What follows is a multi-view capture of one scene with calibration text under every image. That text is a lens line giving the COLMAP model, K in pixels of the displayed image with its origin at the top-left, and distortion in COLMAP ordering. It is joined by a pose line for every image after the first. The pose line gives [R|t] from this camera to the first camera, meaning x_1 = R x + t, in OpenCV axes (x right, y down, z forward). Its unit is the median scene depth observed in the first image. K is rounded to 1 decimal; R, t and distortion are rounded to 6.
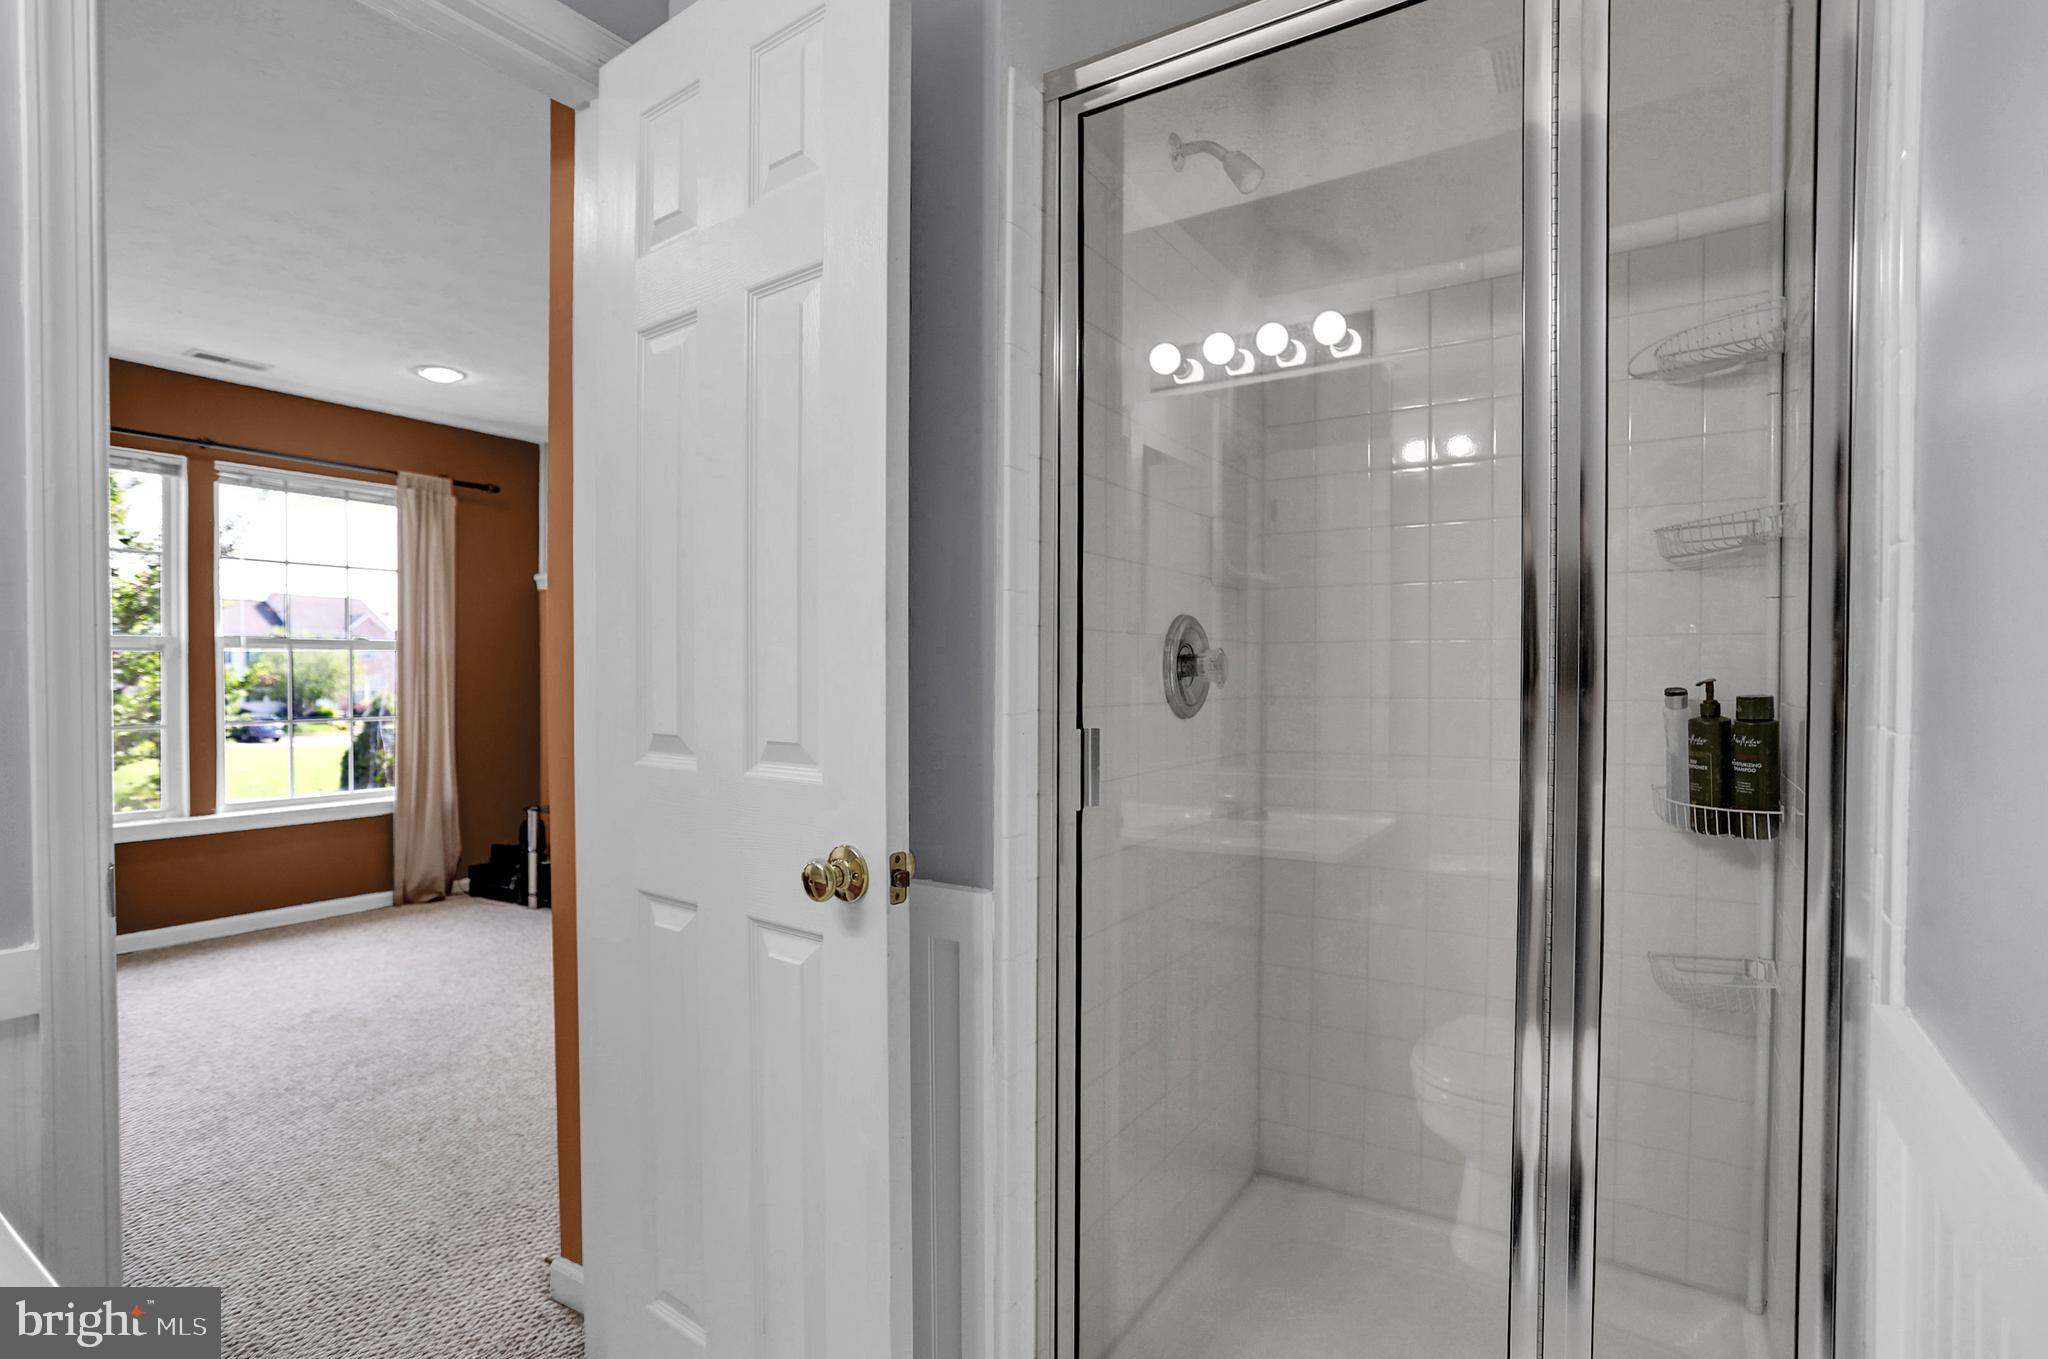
lens RADIAL K [[984.9, 0, 997.3], [0, 984.9, 686.9], [0, 0, 1]] dist [-0.061895, 0.022545]
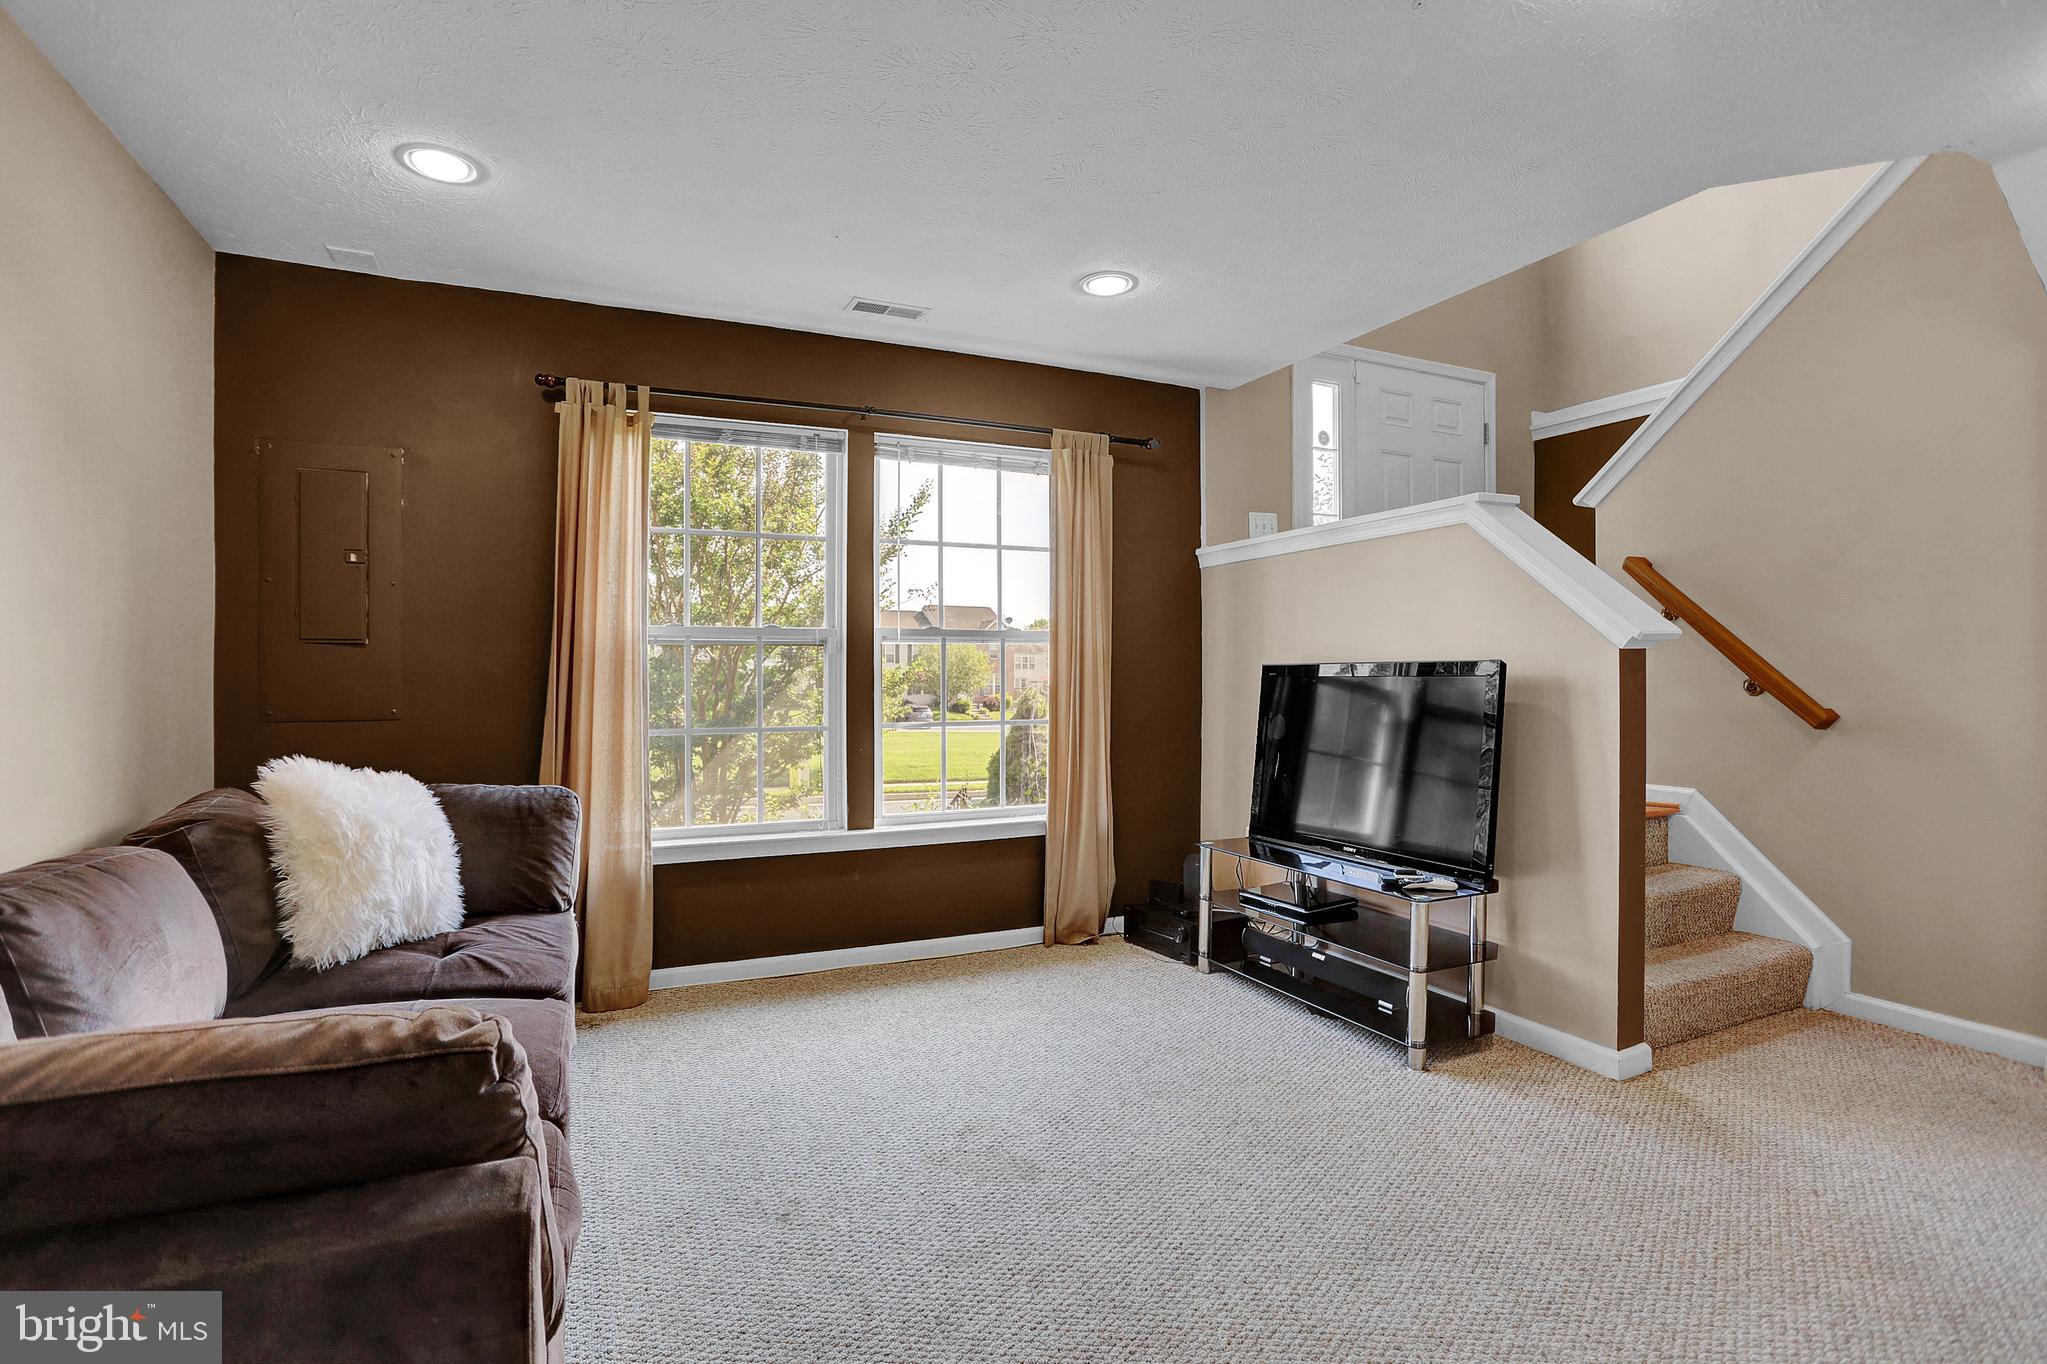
lens RADIAL K [[984.4, 0, 1025.9], [0, 984.4, 670.3], [0, 0, 1]] dist [-0.061895, 0.022545]
pose [[0.853770, -0.001597, -0.520647, -0.192588], [-0.005644, 0.999908, -0.012322, -0.002764], [0.520619, 0.013459, 0.853683, 0.254042]]
